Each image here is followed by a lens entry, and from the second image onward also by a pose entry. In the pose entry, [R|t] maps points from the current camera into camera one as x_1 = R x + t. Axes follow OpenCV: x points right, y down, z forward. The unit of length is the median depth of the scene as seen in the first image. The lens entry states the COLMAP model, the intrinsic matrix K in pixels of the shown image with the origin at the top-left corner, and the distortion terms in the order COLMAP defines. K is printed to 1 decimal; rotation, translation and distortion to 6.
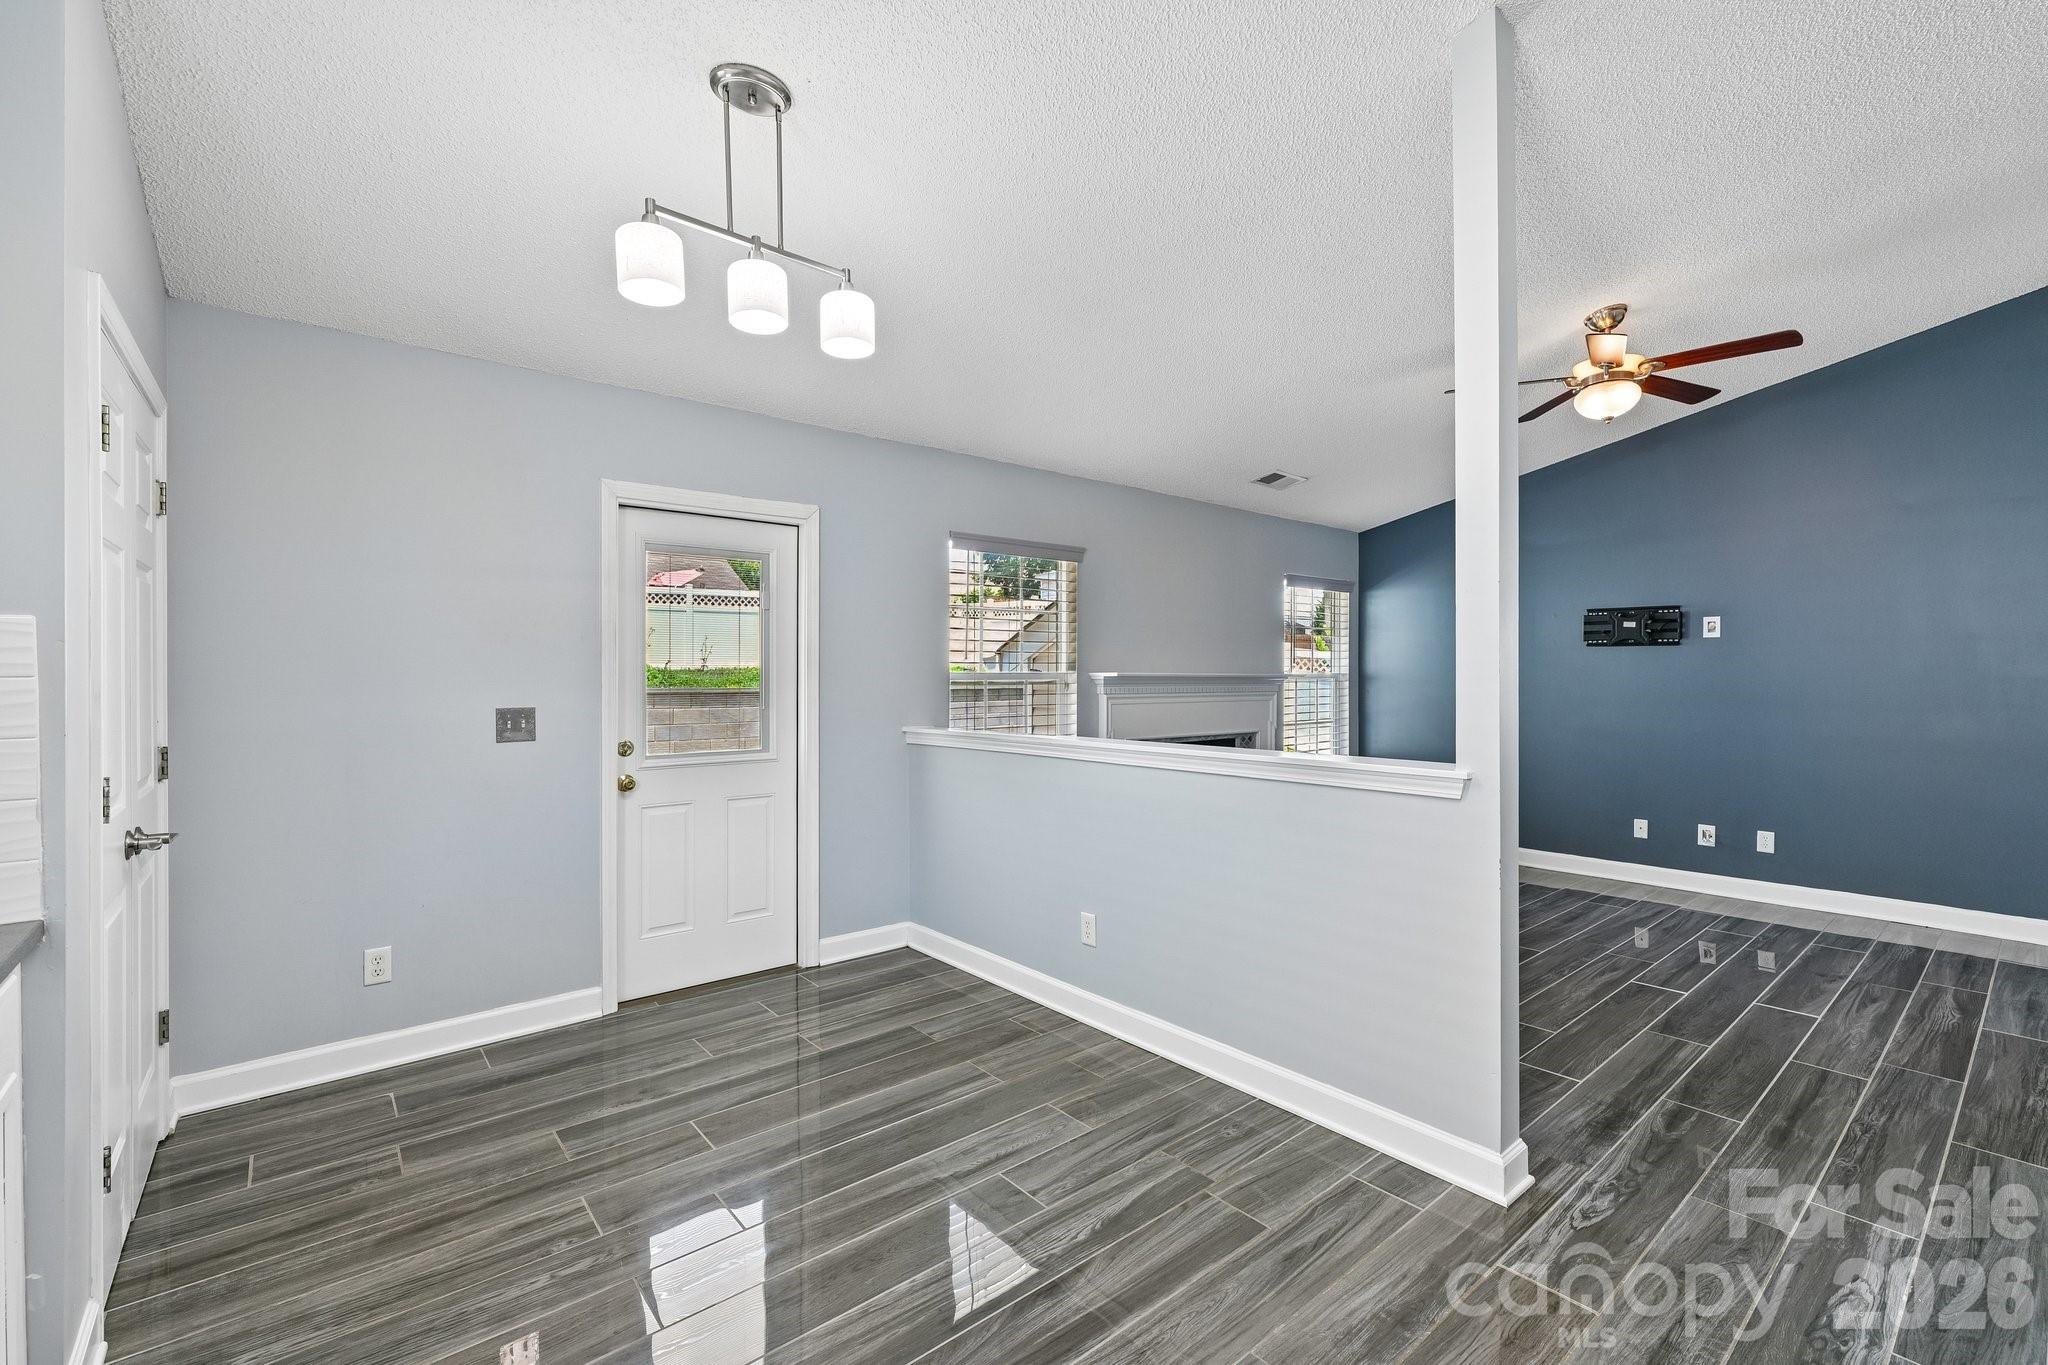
lens RADIAL K [[883.2, 0, 1013.8], [0, 883.2, 676.3], [0, 0, 1]] dist [-0.001460, 0.000015]
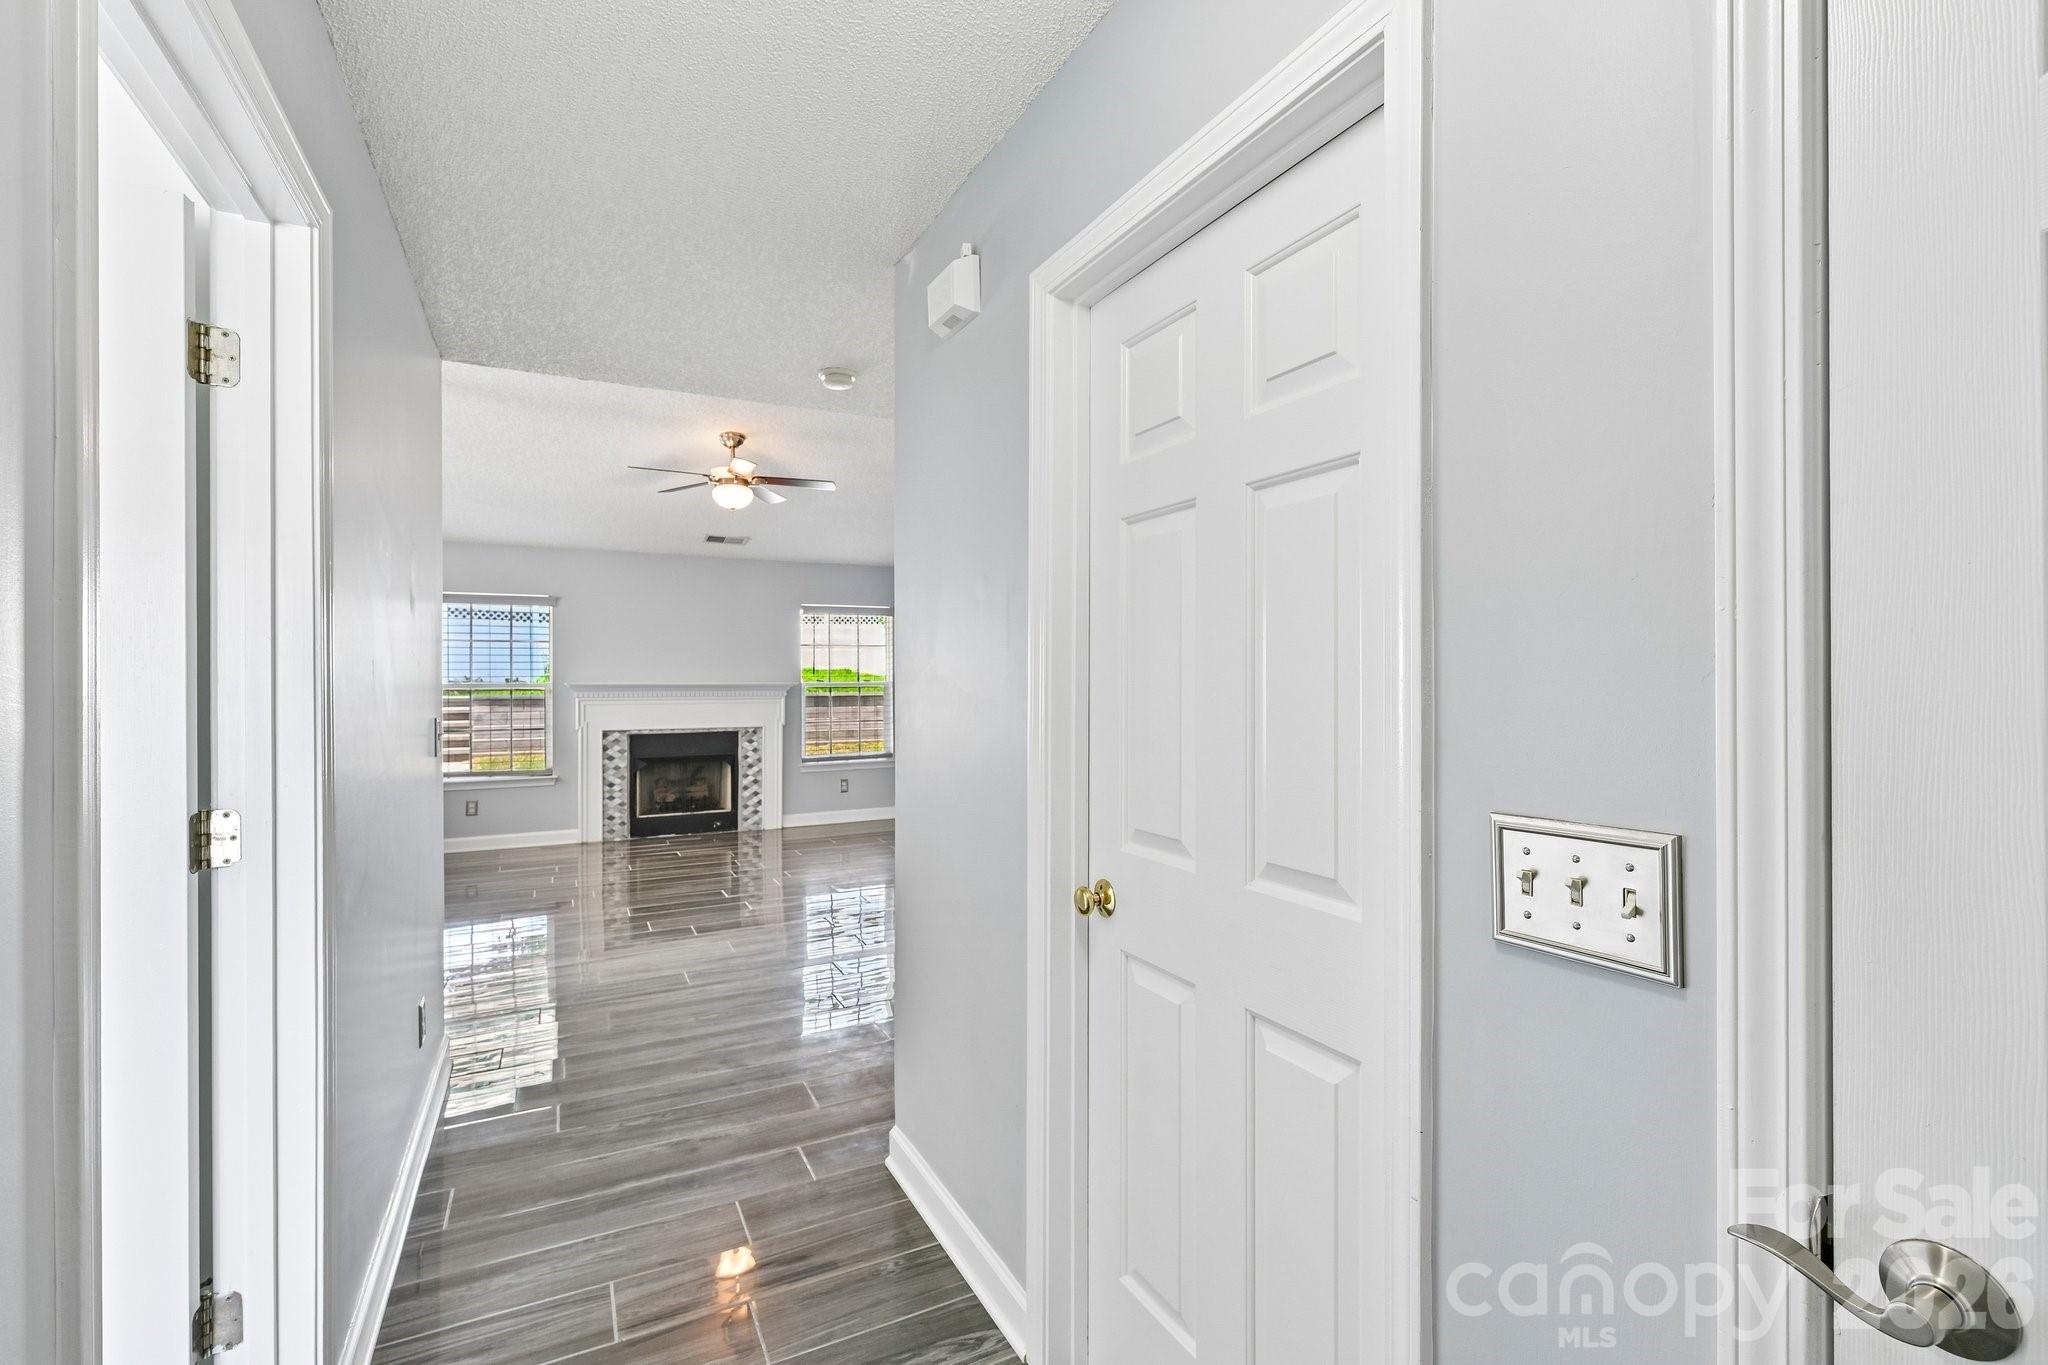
lens RADIAL K [[936.5, 0, 1017.4], [0, 936.5, 677.7], [0, 0, 1]] dist [0.016543, -0.000036]
pose [[0.974353, -0.005833, -0.224949, 1.128383], [0.005019, 0.999979, -0.004194, -0.002848], [0.224969, 0.002957, 0.974361, -0.320514]]
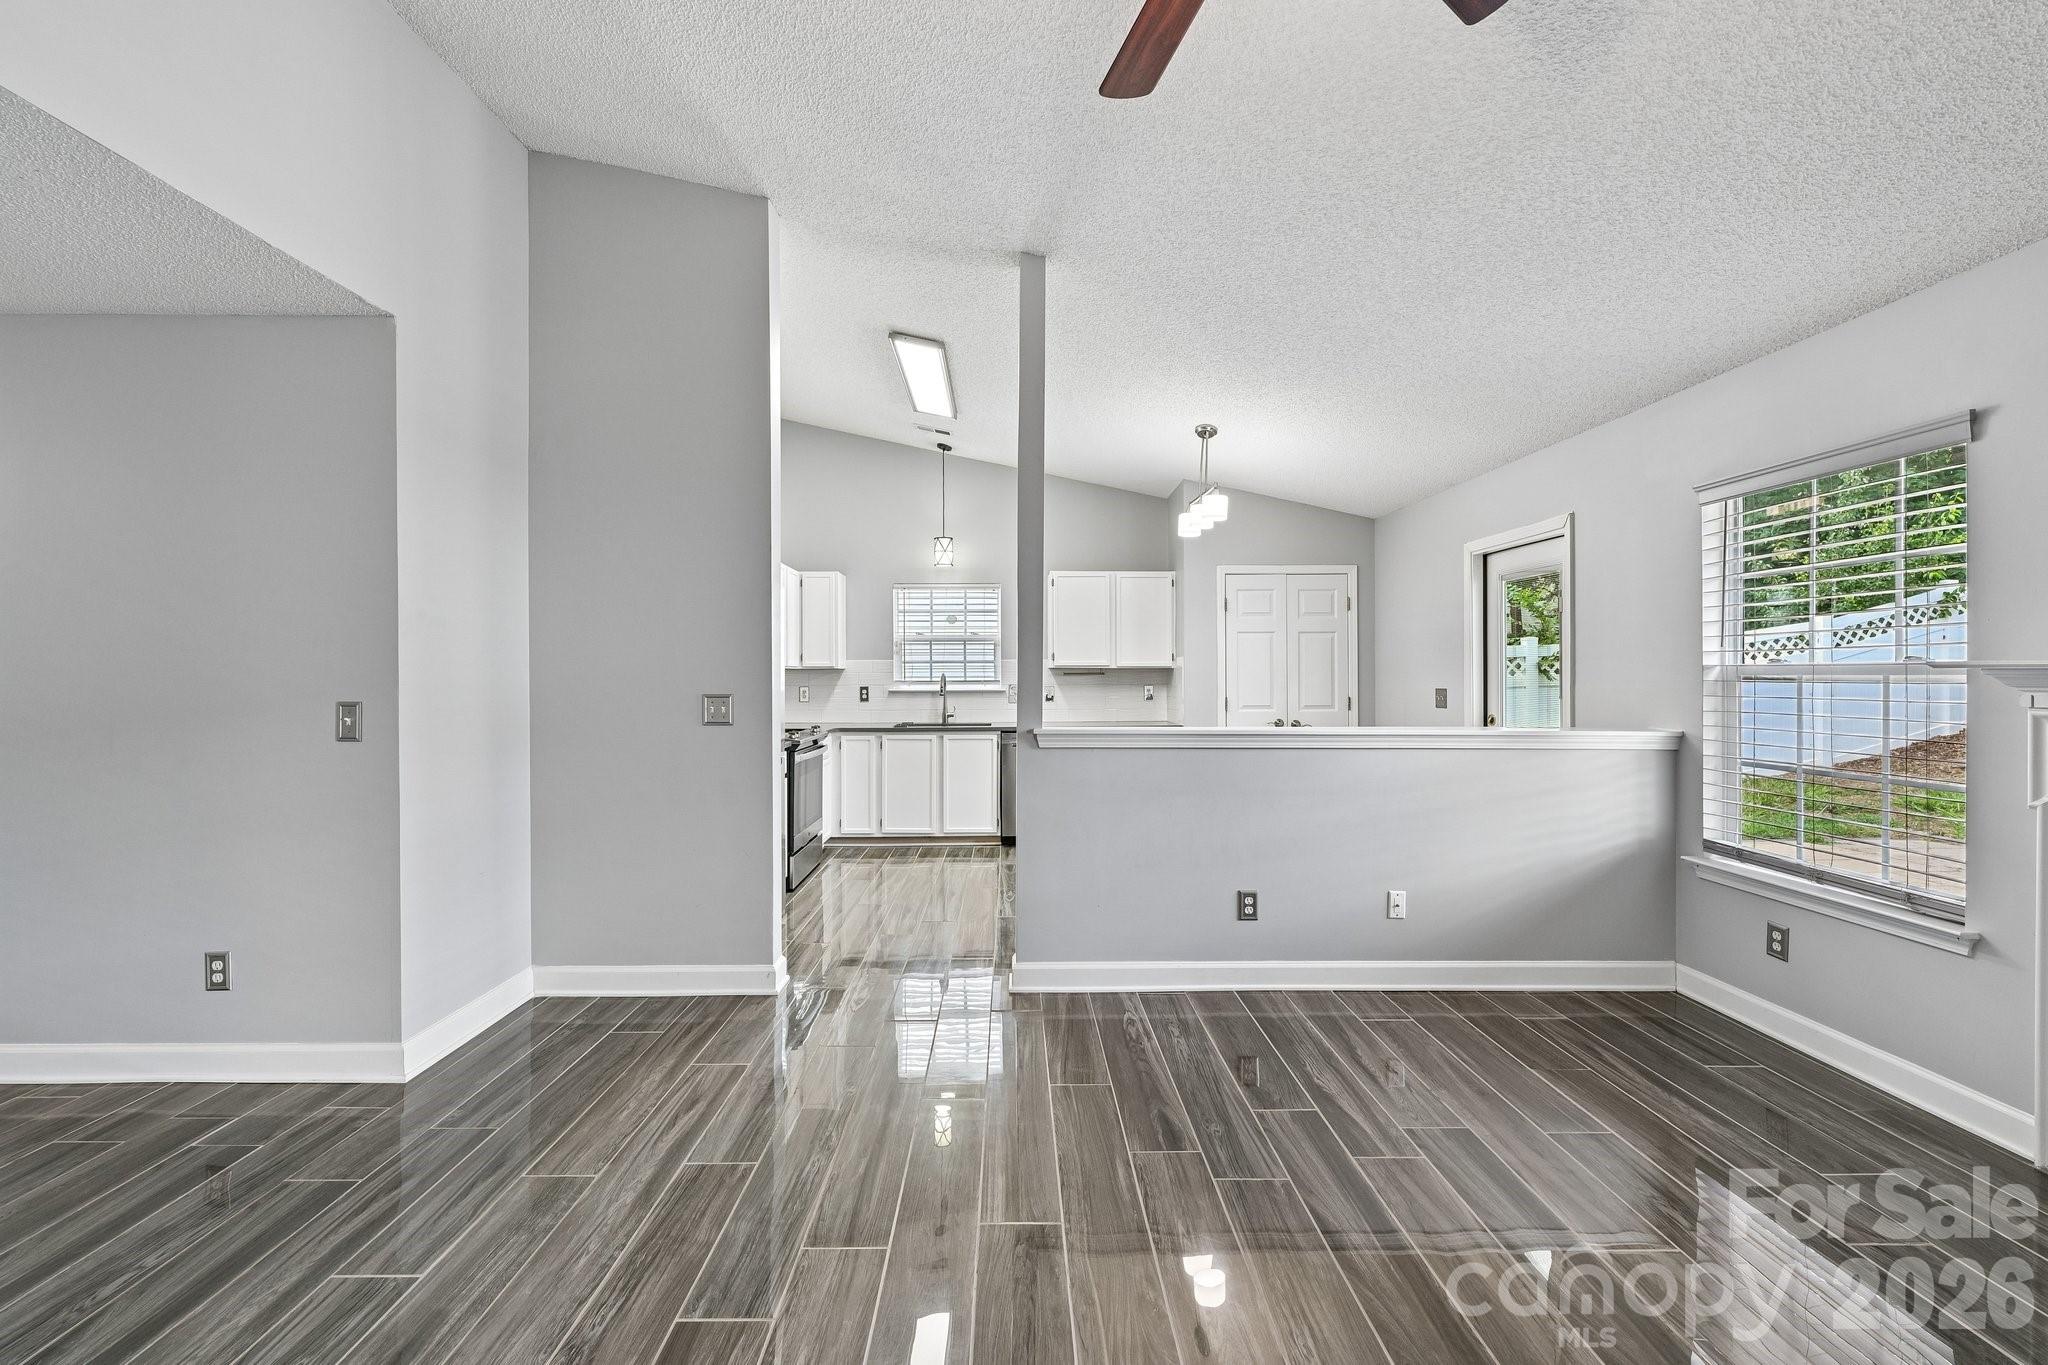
lens RADIAL K [[810.2, 0, 1015.1], [0, 810.2, 676.4], [0, 0, 1]] dist [-0.000785, -0.000077]
pose [[-0.632355, 0.004248, -0.774667, 0.749623], [-0.001197, 0.999978, 0.006461, 0.001483], [0.774677, 0.005013, -0.632337, 0.846610]]
